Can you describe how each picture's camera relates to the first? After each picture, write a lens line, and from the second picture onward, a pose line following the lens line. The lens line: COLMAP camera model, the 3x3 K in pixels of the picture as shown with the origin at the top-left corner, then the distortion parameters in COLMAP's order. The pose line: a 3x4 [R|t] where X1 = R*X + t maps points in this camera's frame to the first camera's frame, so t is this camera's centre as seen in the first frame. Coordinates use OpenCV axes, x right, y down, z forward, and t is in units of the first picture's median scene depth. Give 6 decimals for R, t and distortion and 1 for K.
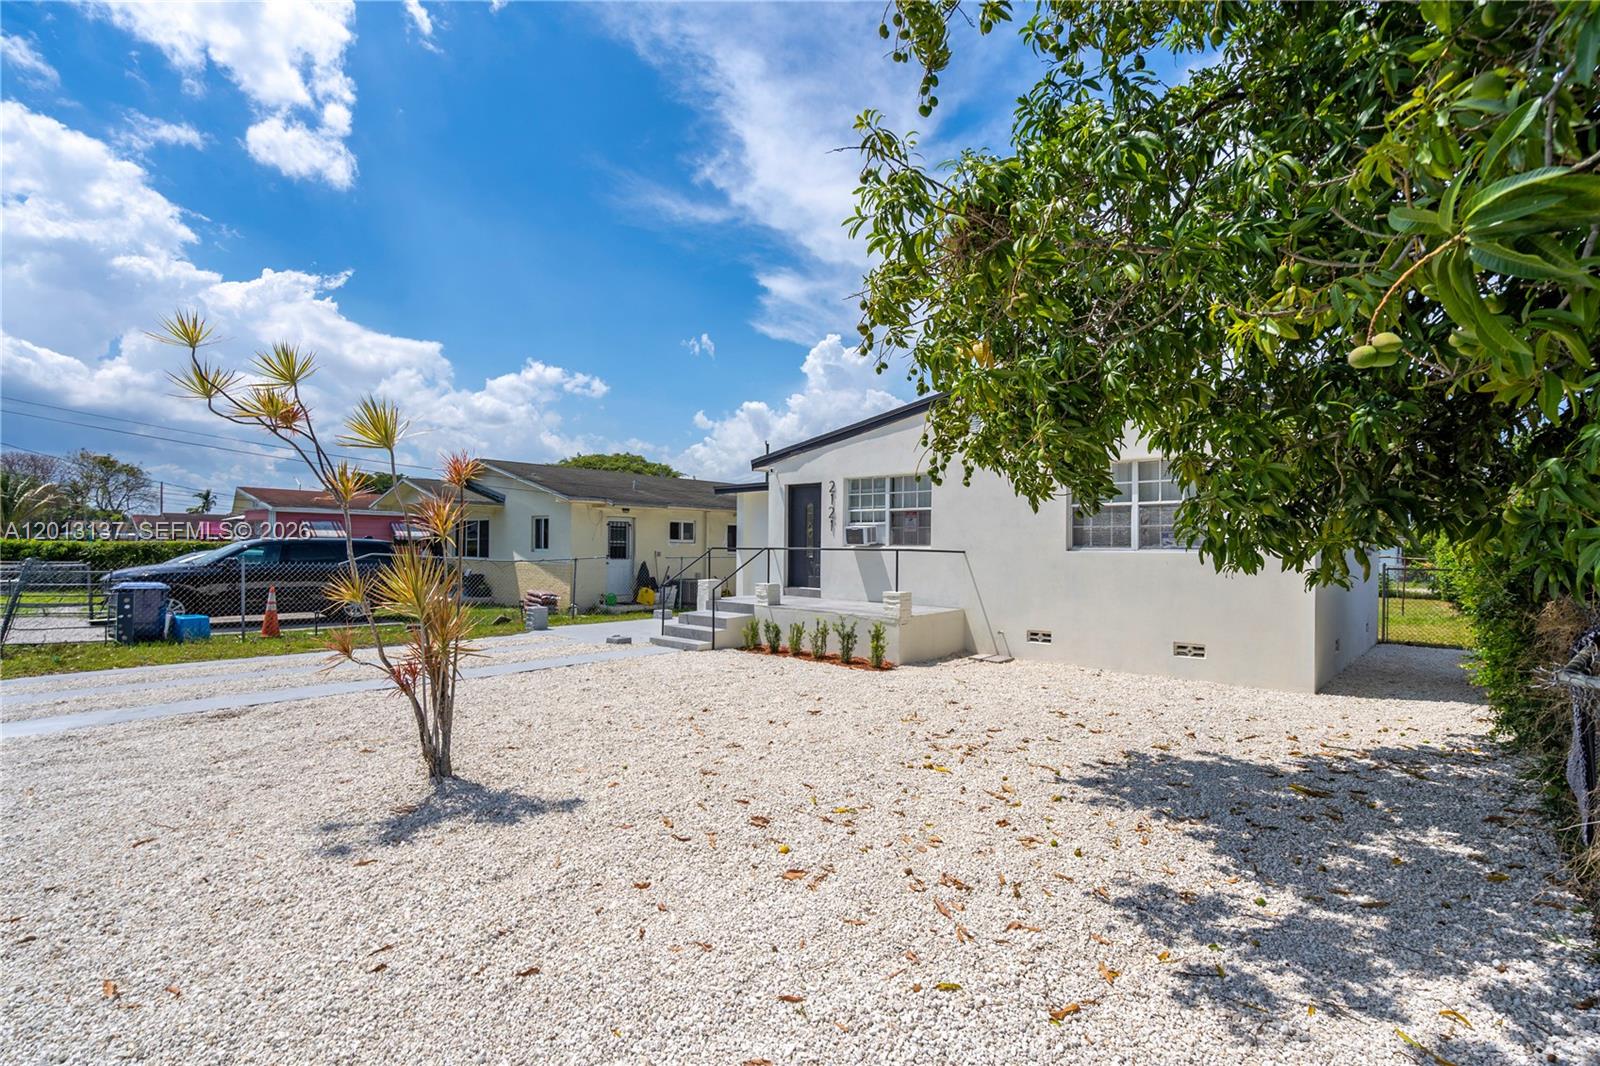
lens RADIAL K [[733.0, 0, 796.6], [0, 733.0, 555.5], [0, 0, 1]] dist [-0.000995, -0.000146]
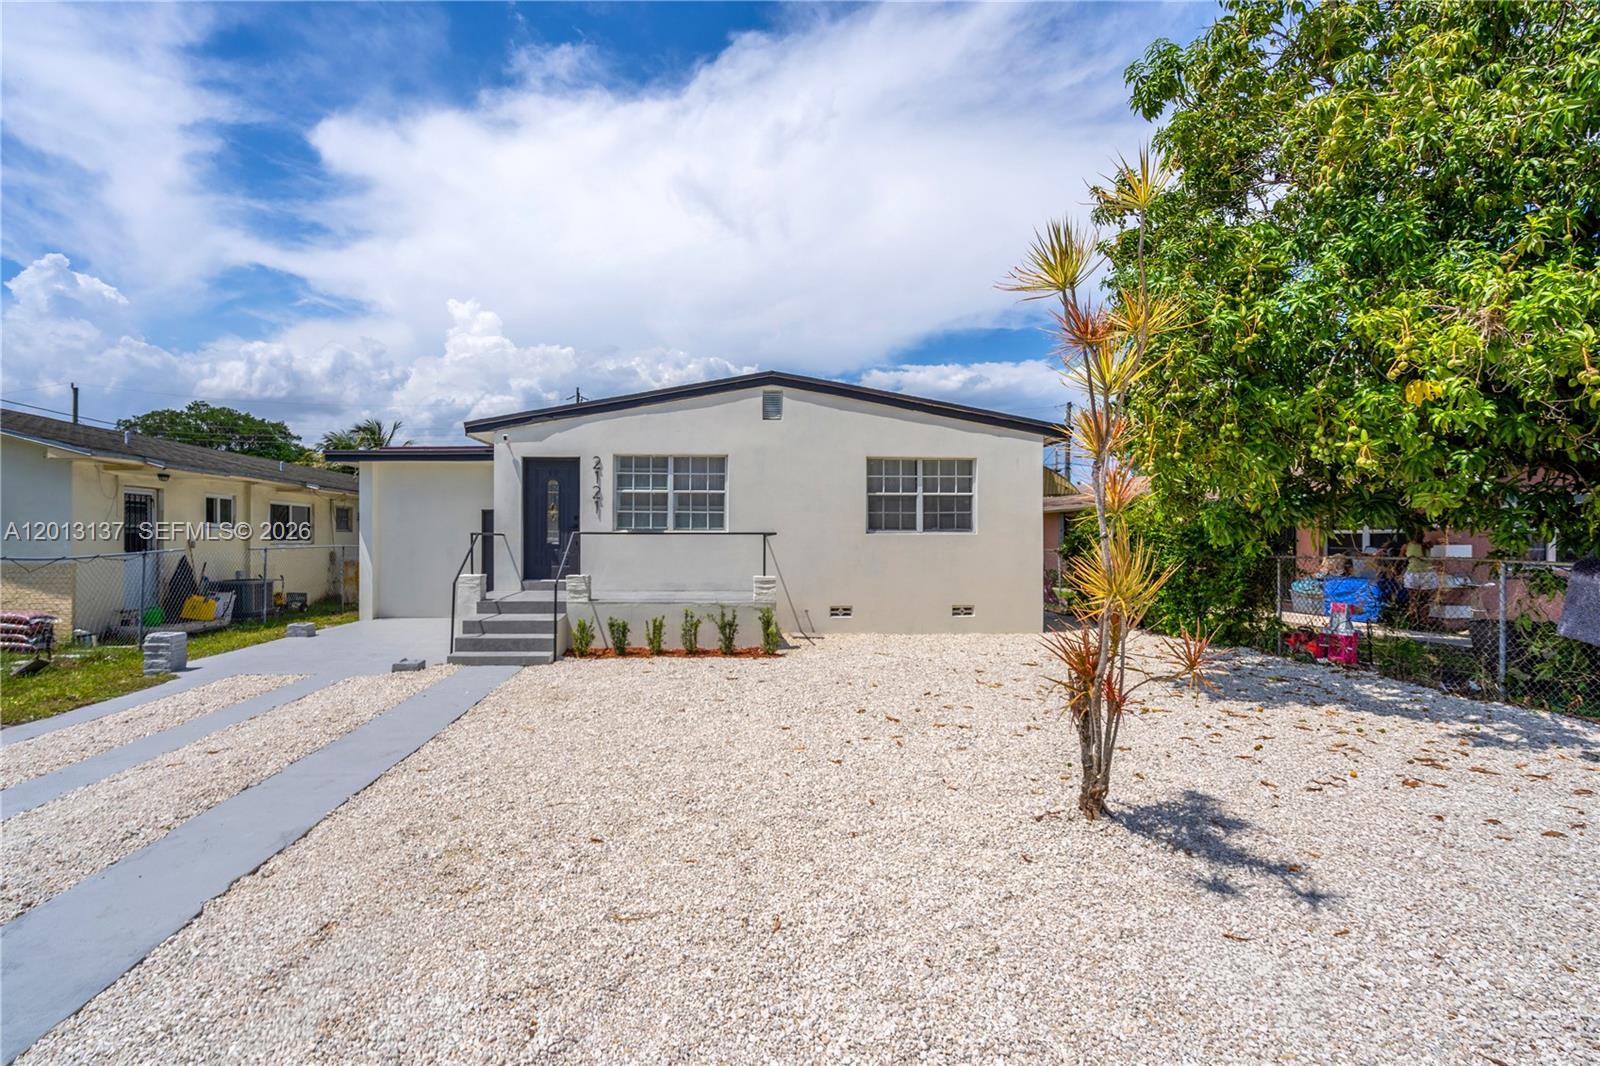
lens RADIAL K [[737.0, 0, 800.0], [0, 737.0, 533.0], [0, 0, 1]] dist [0.016167, -0.000082]
pose [[0.712707, -0.005078, 0.701444, -0.448013], [0.013779, 0.999882, -0.006762, -0.000648], [-0.701327, 0.014484, 0.712693, 0.224548]]
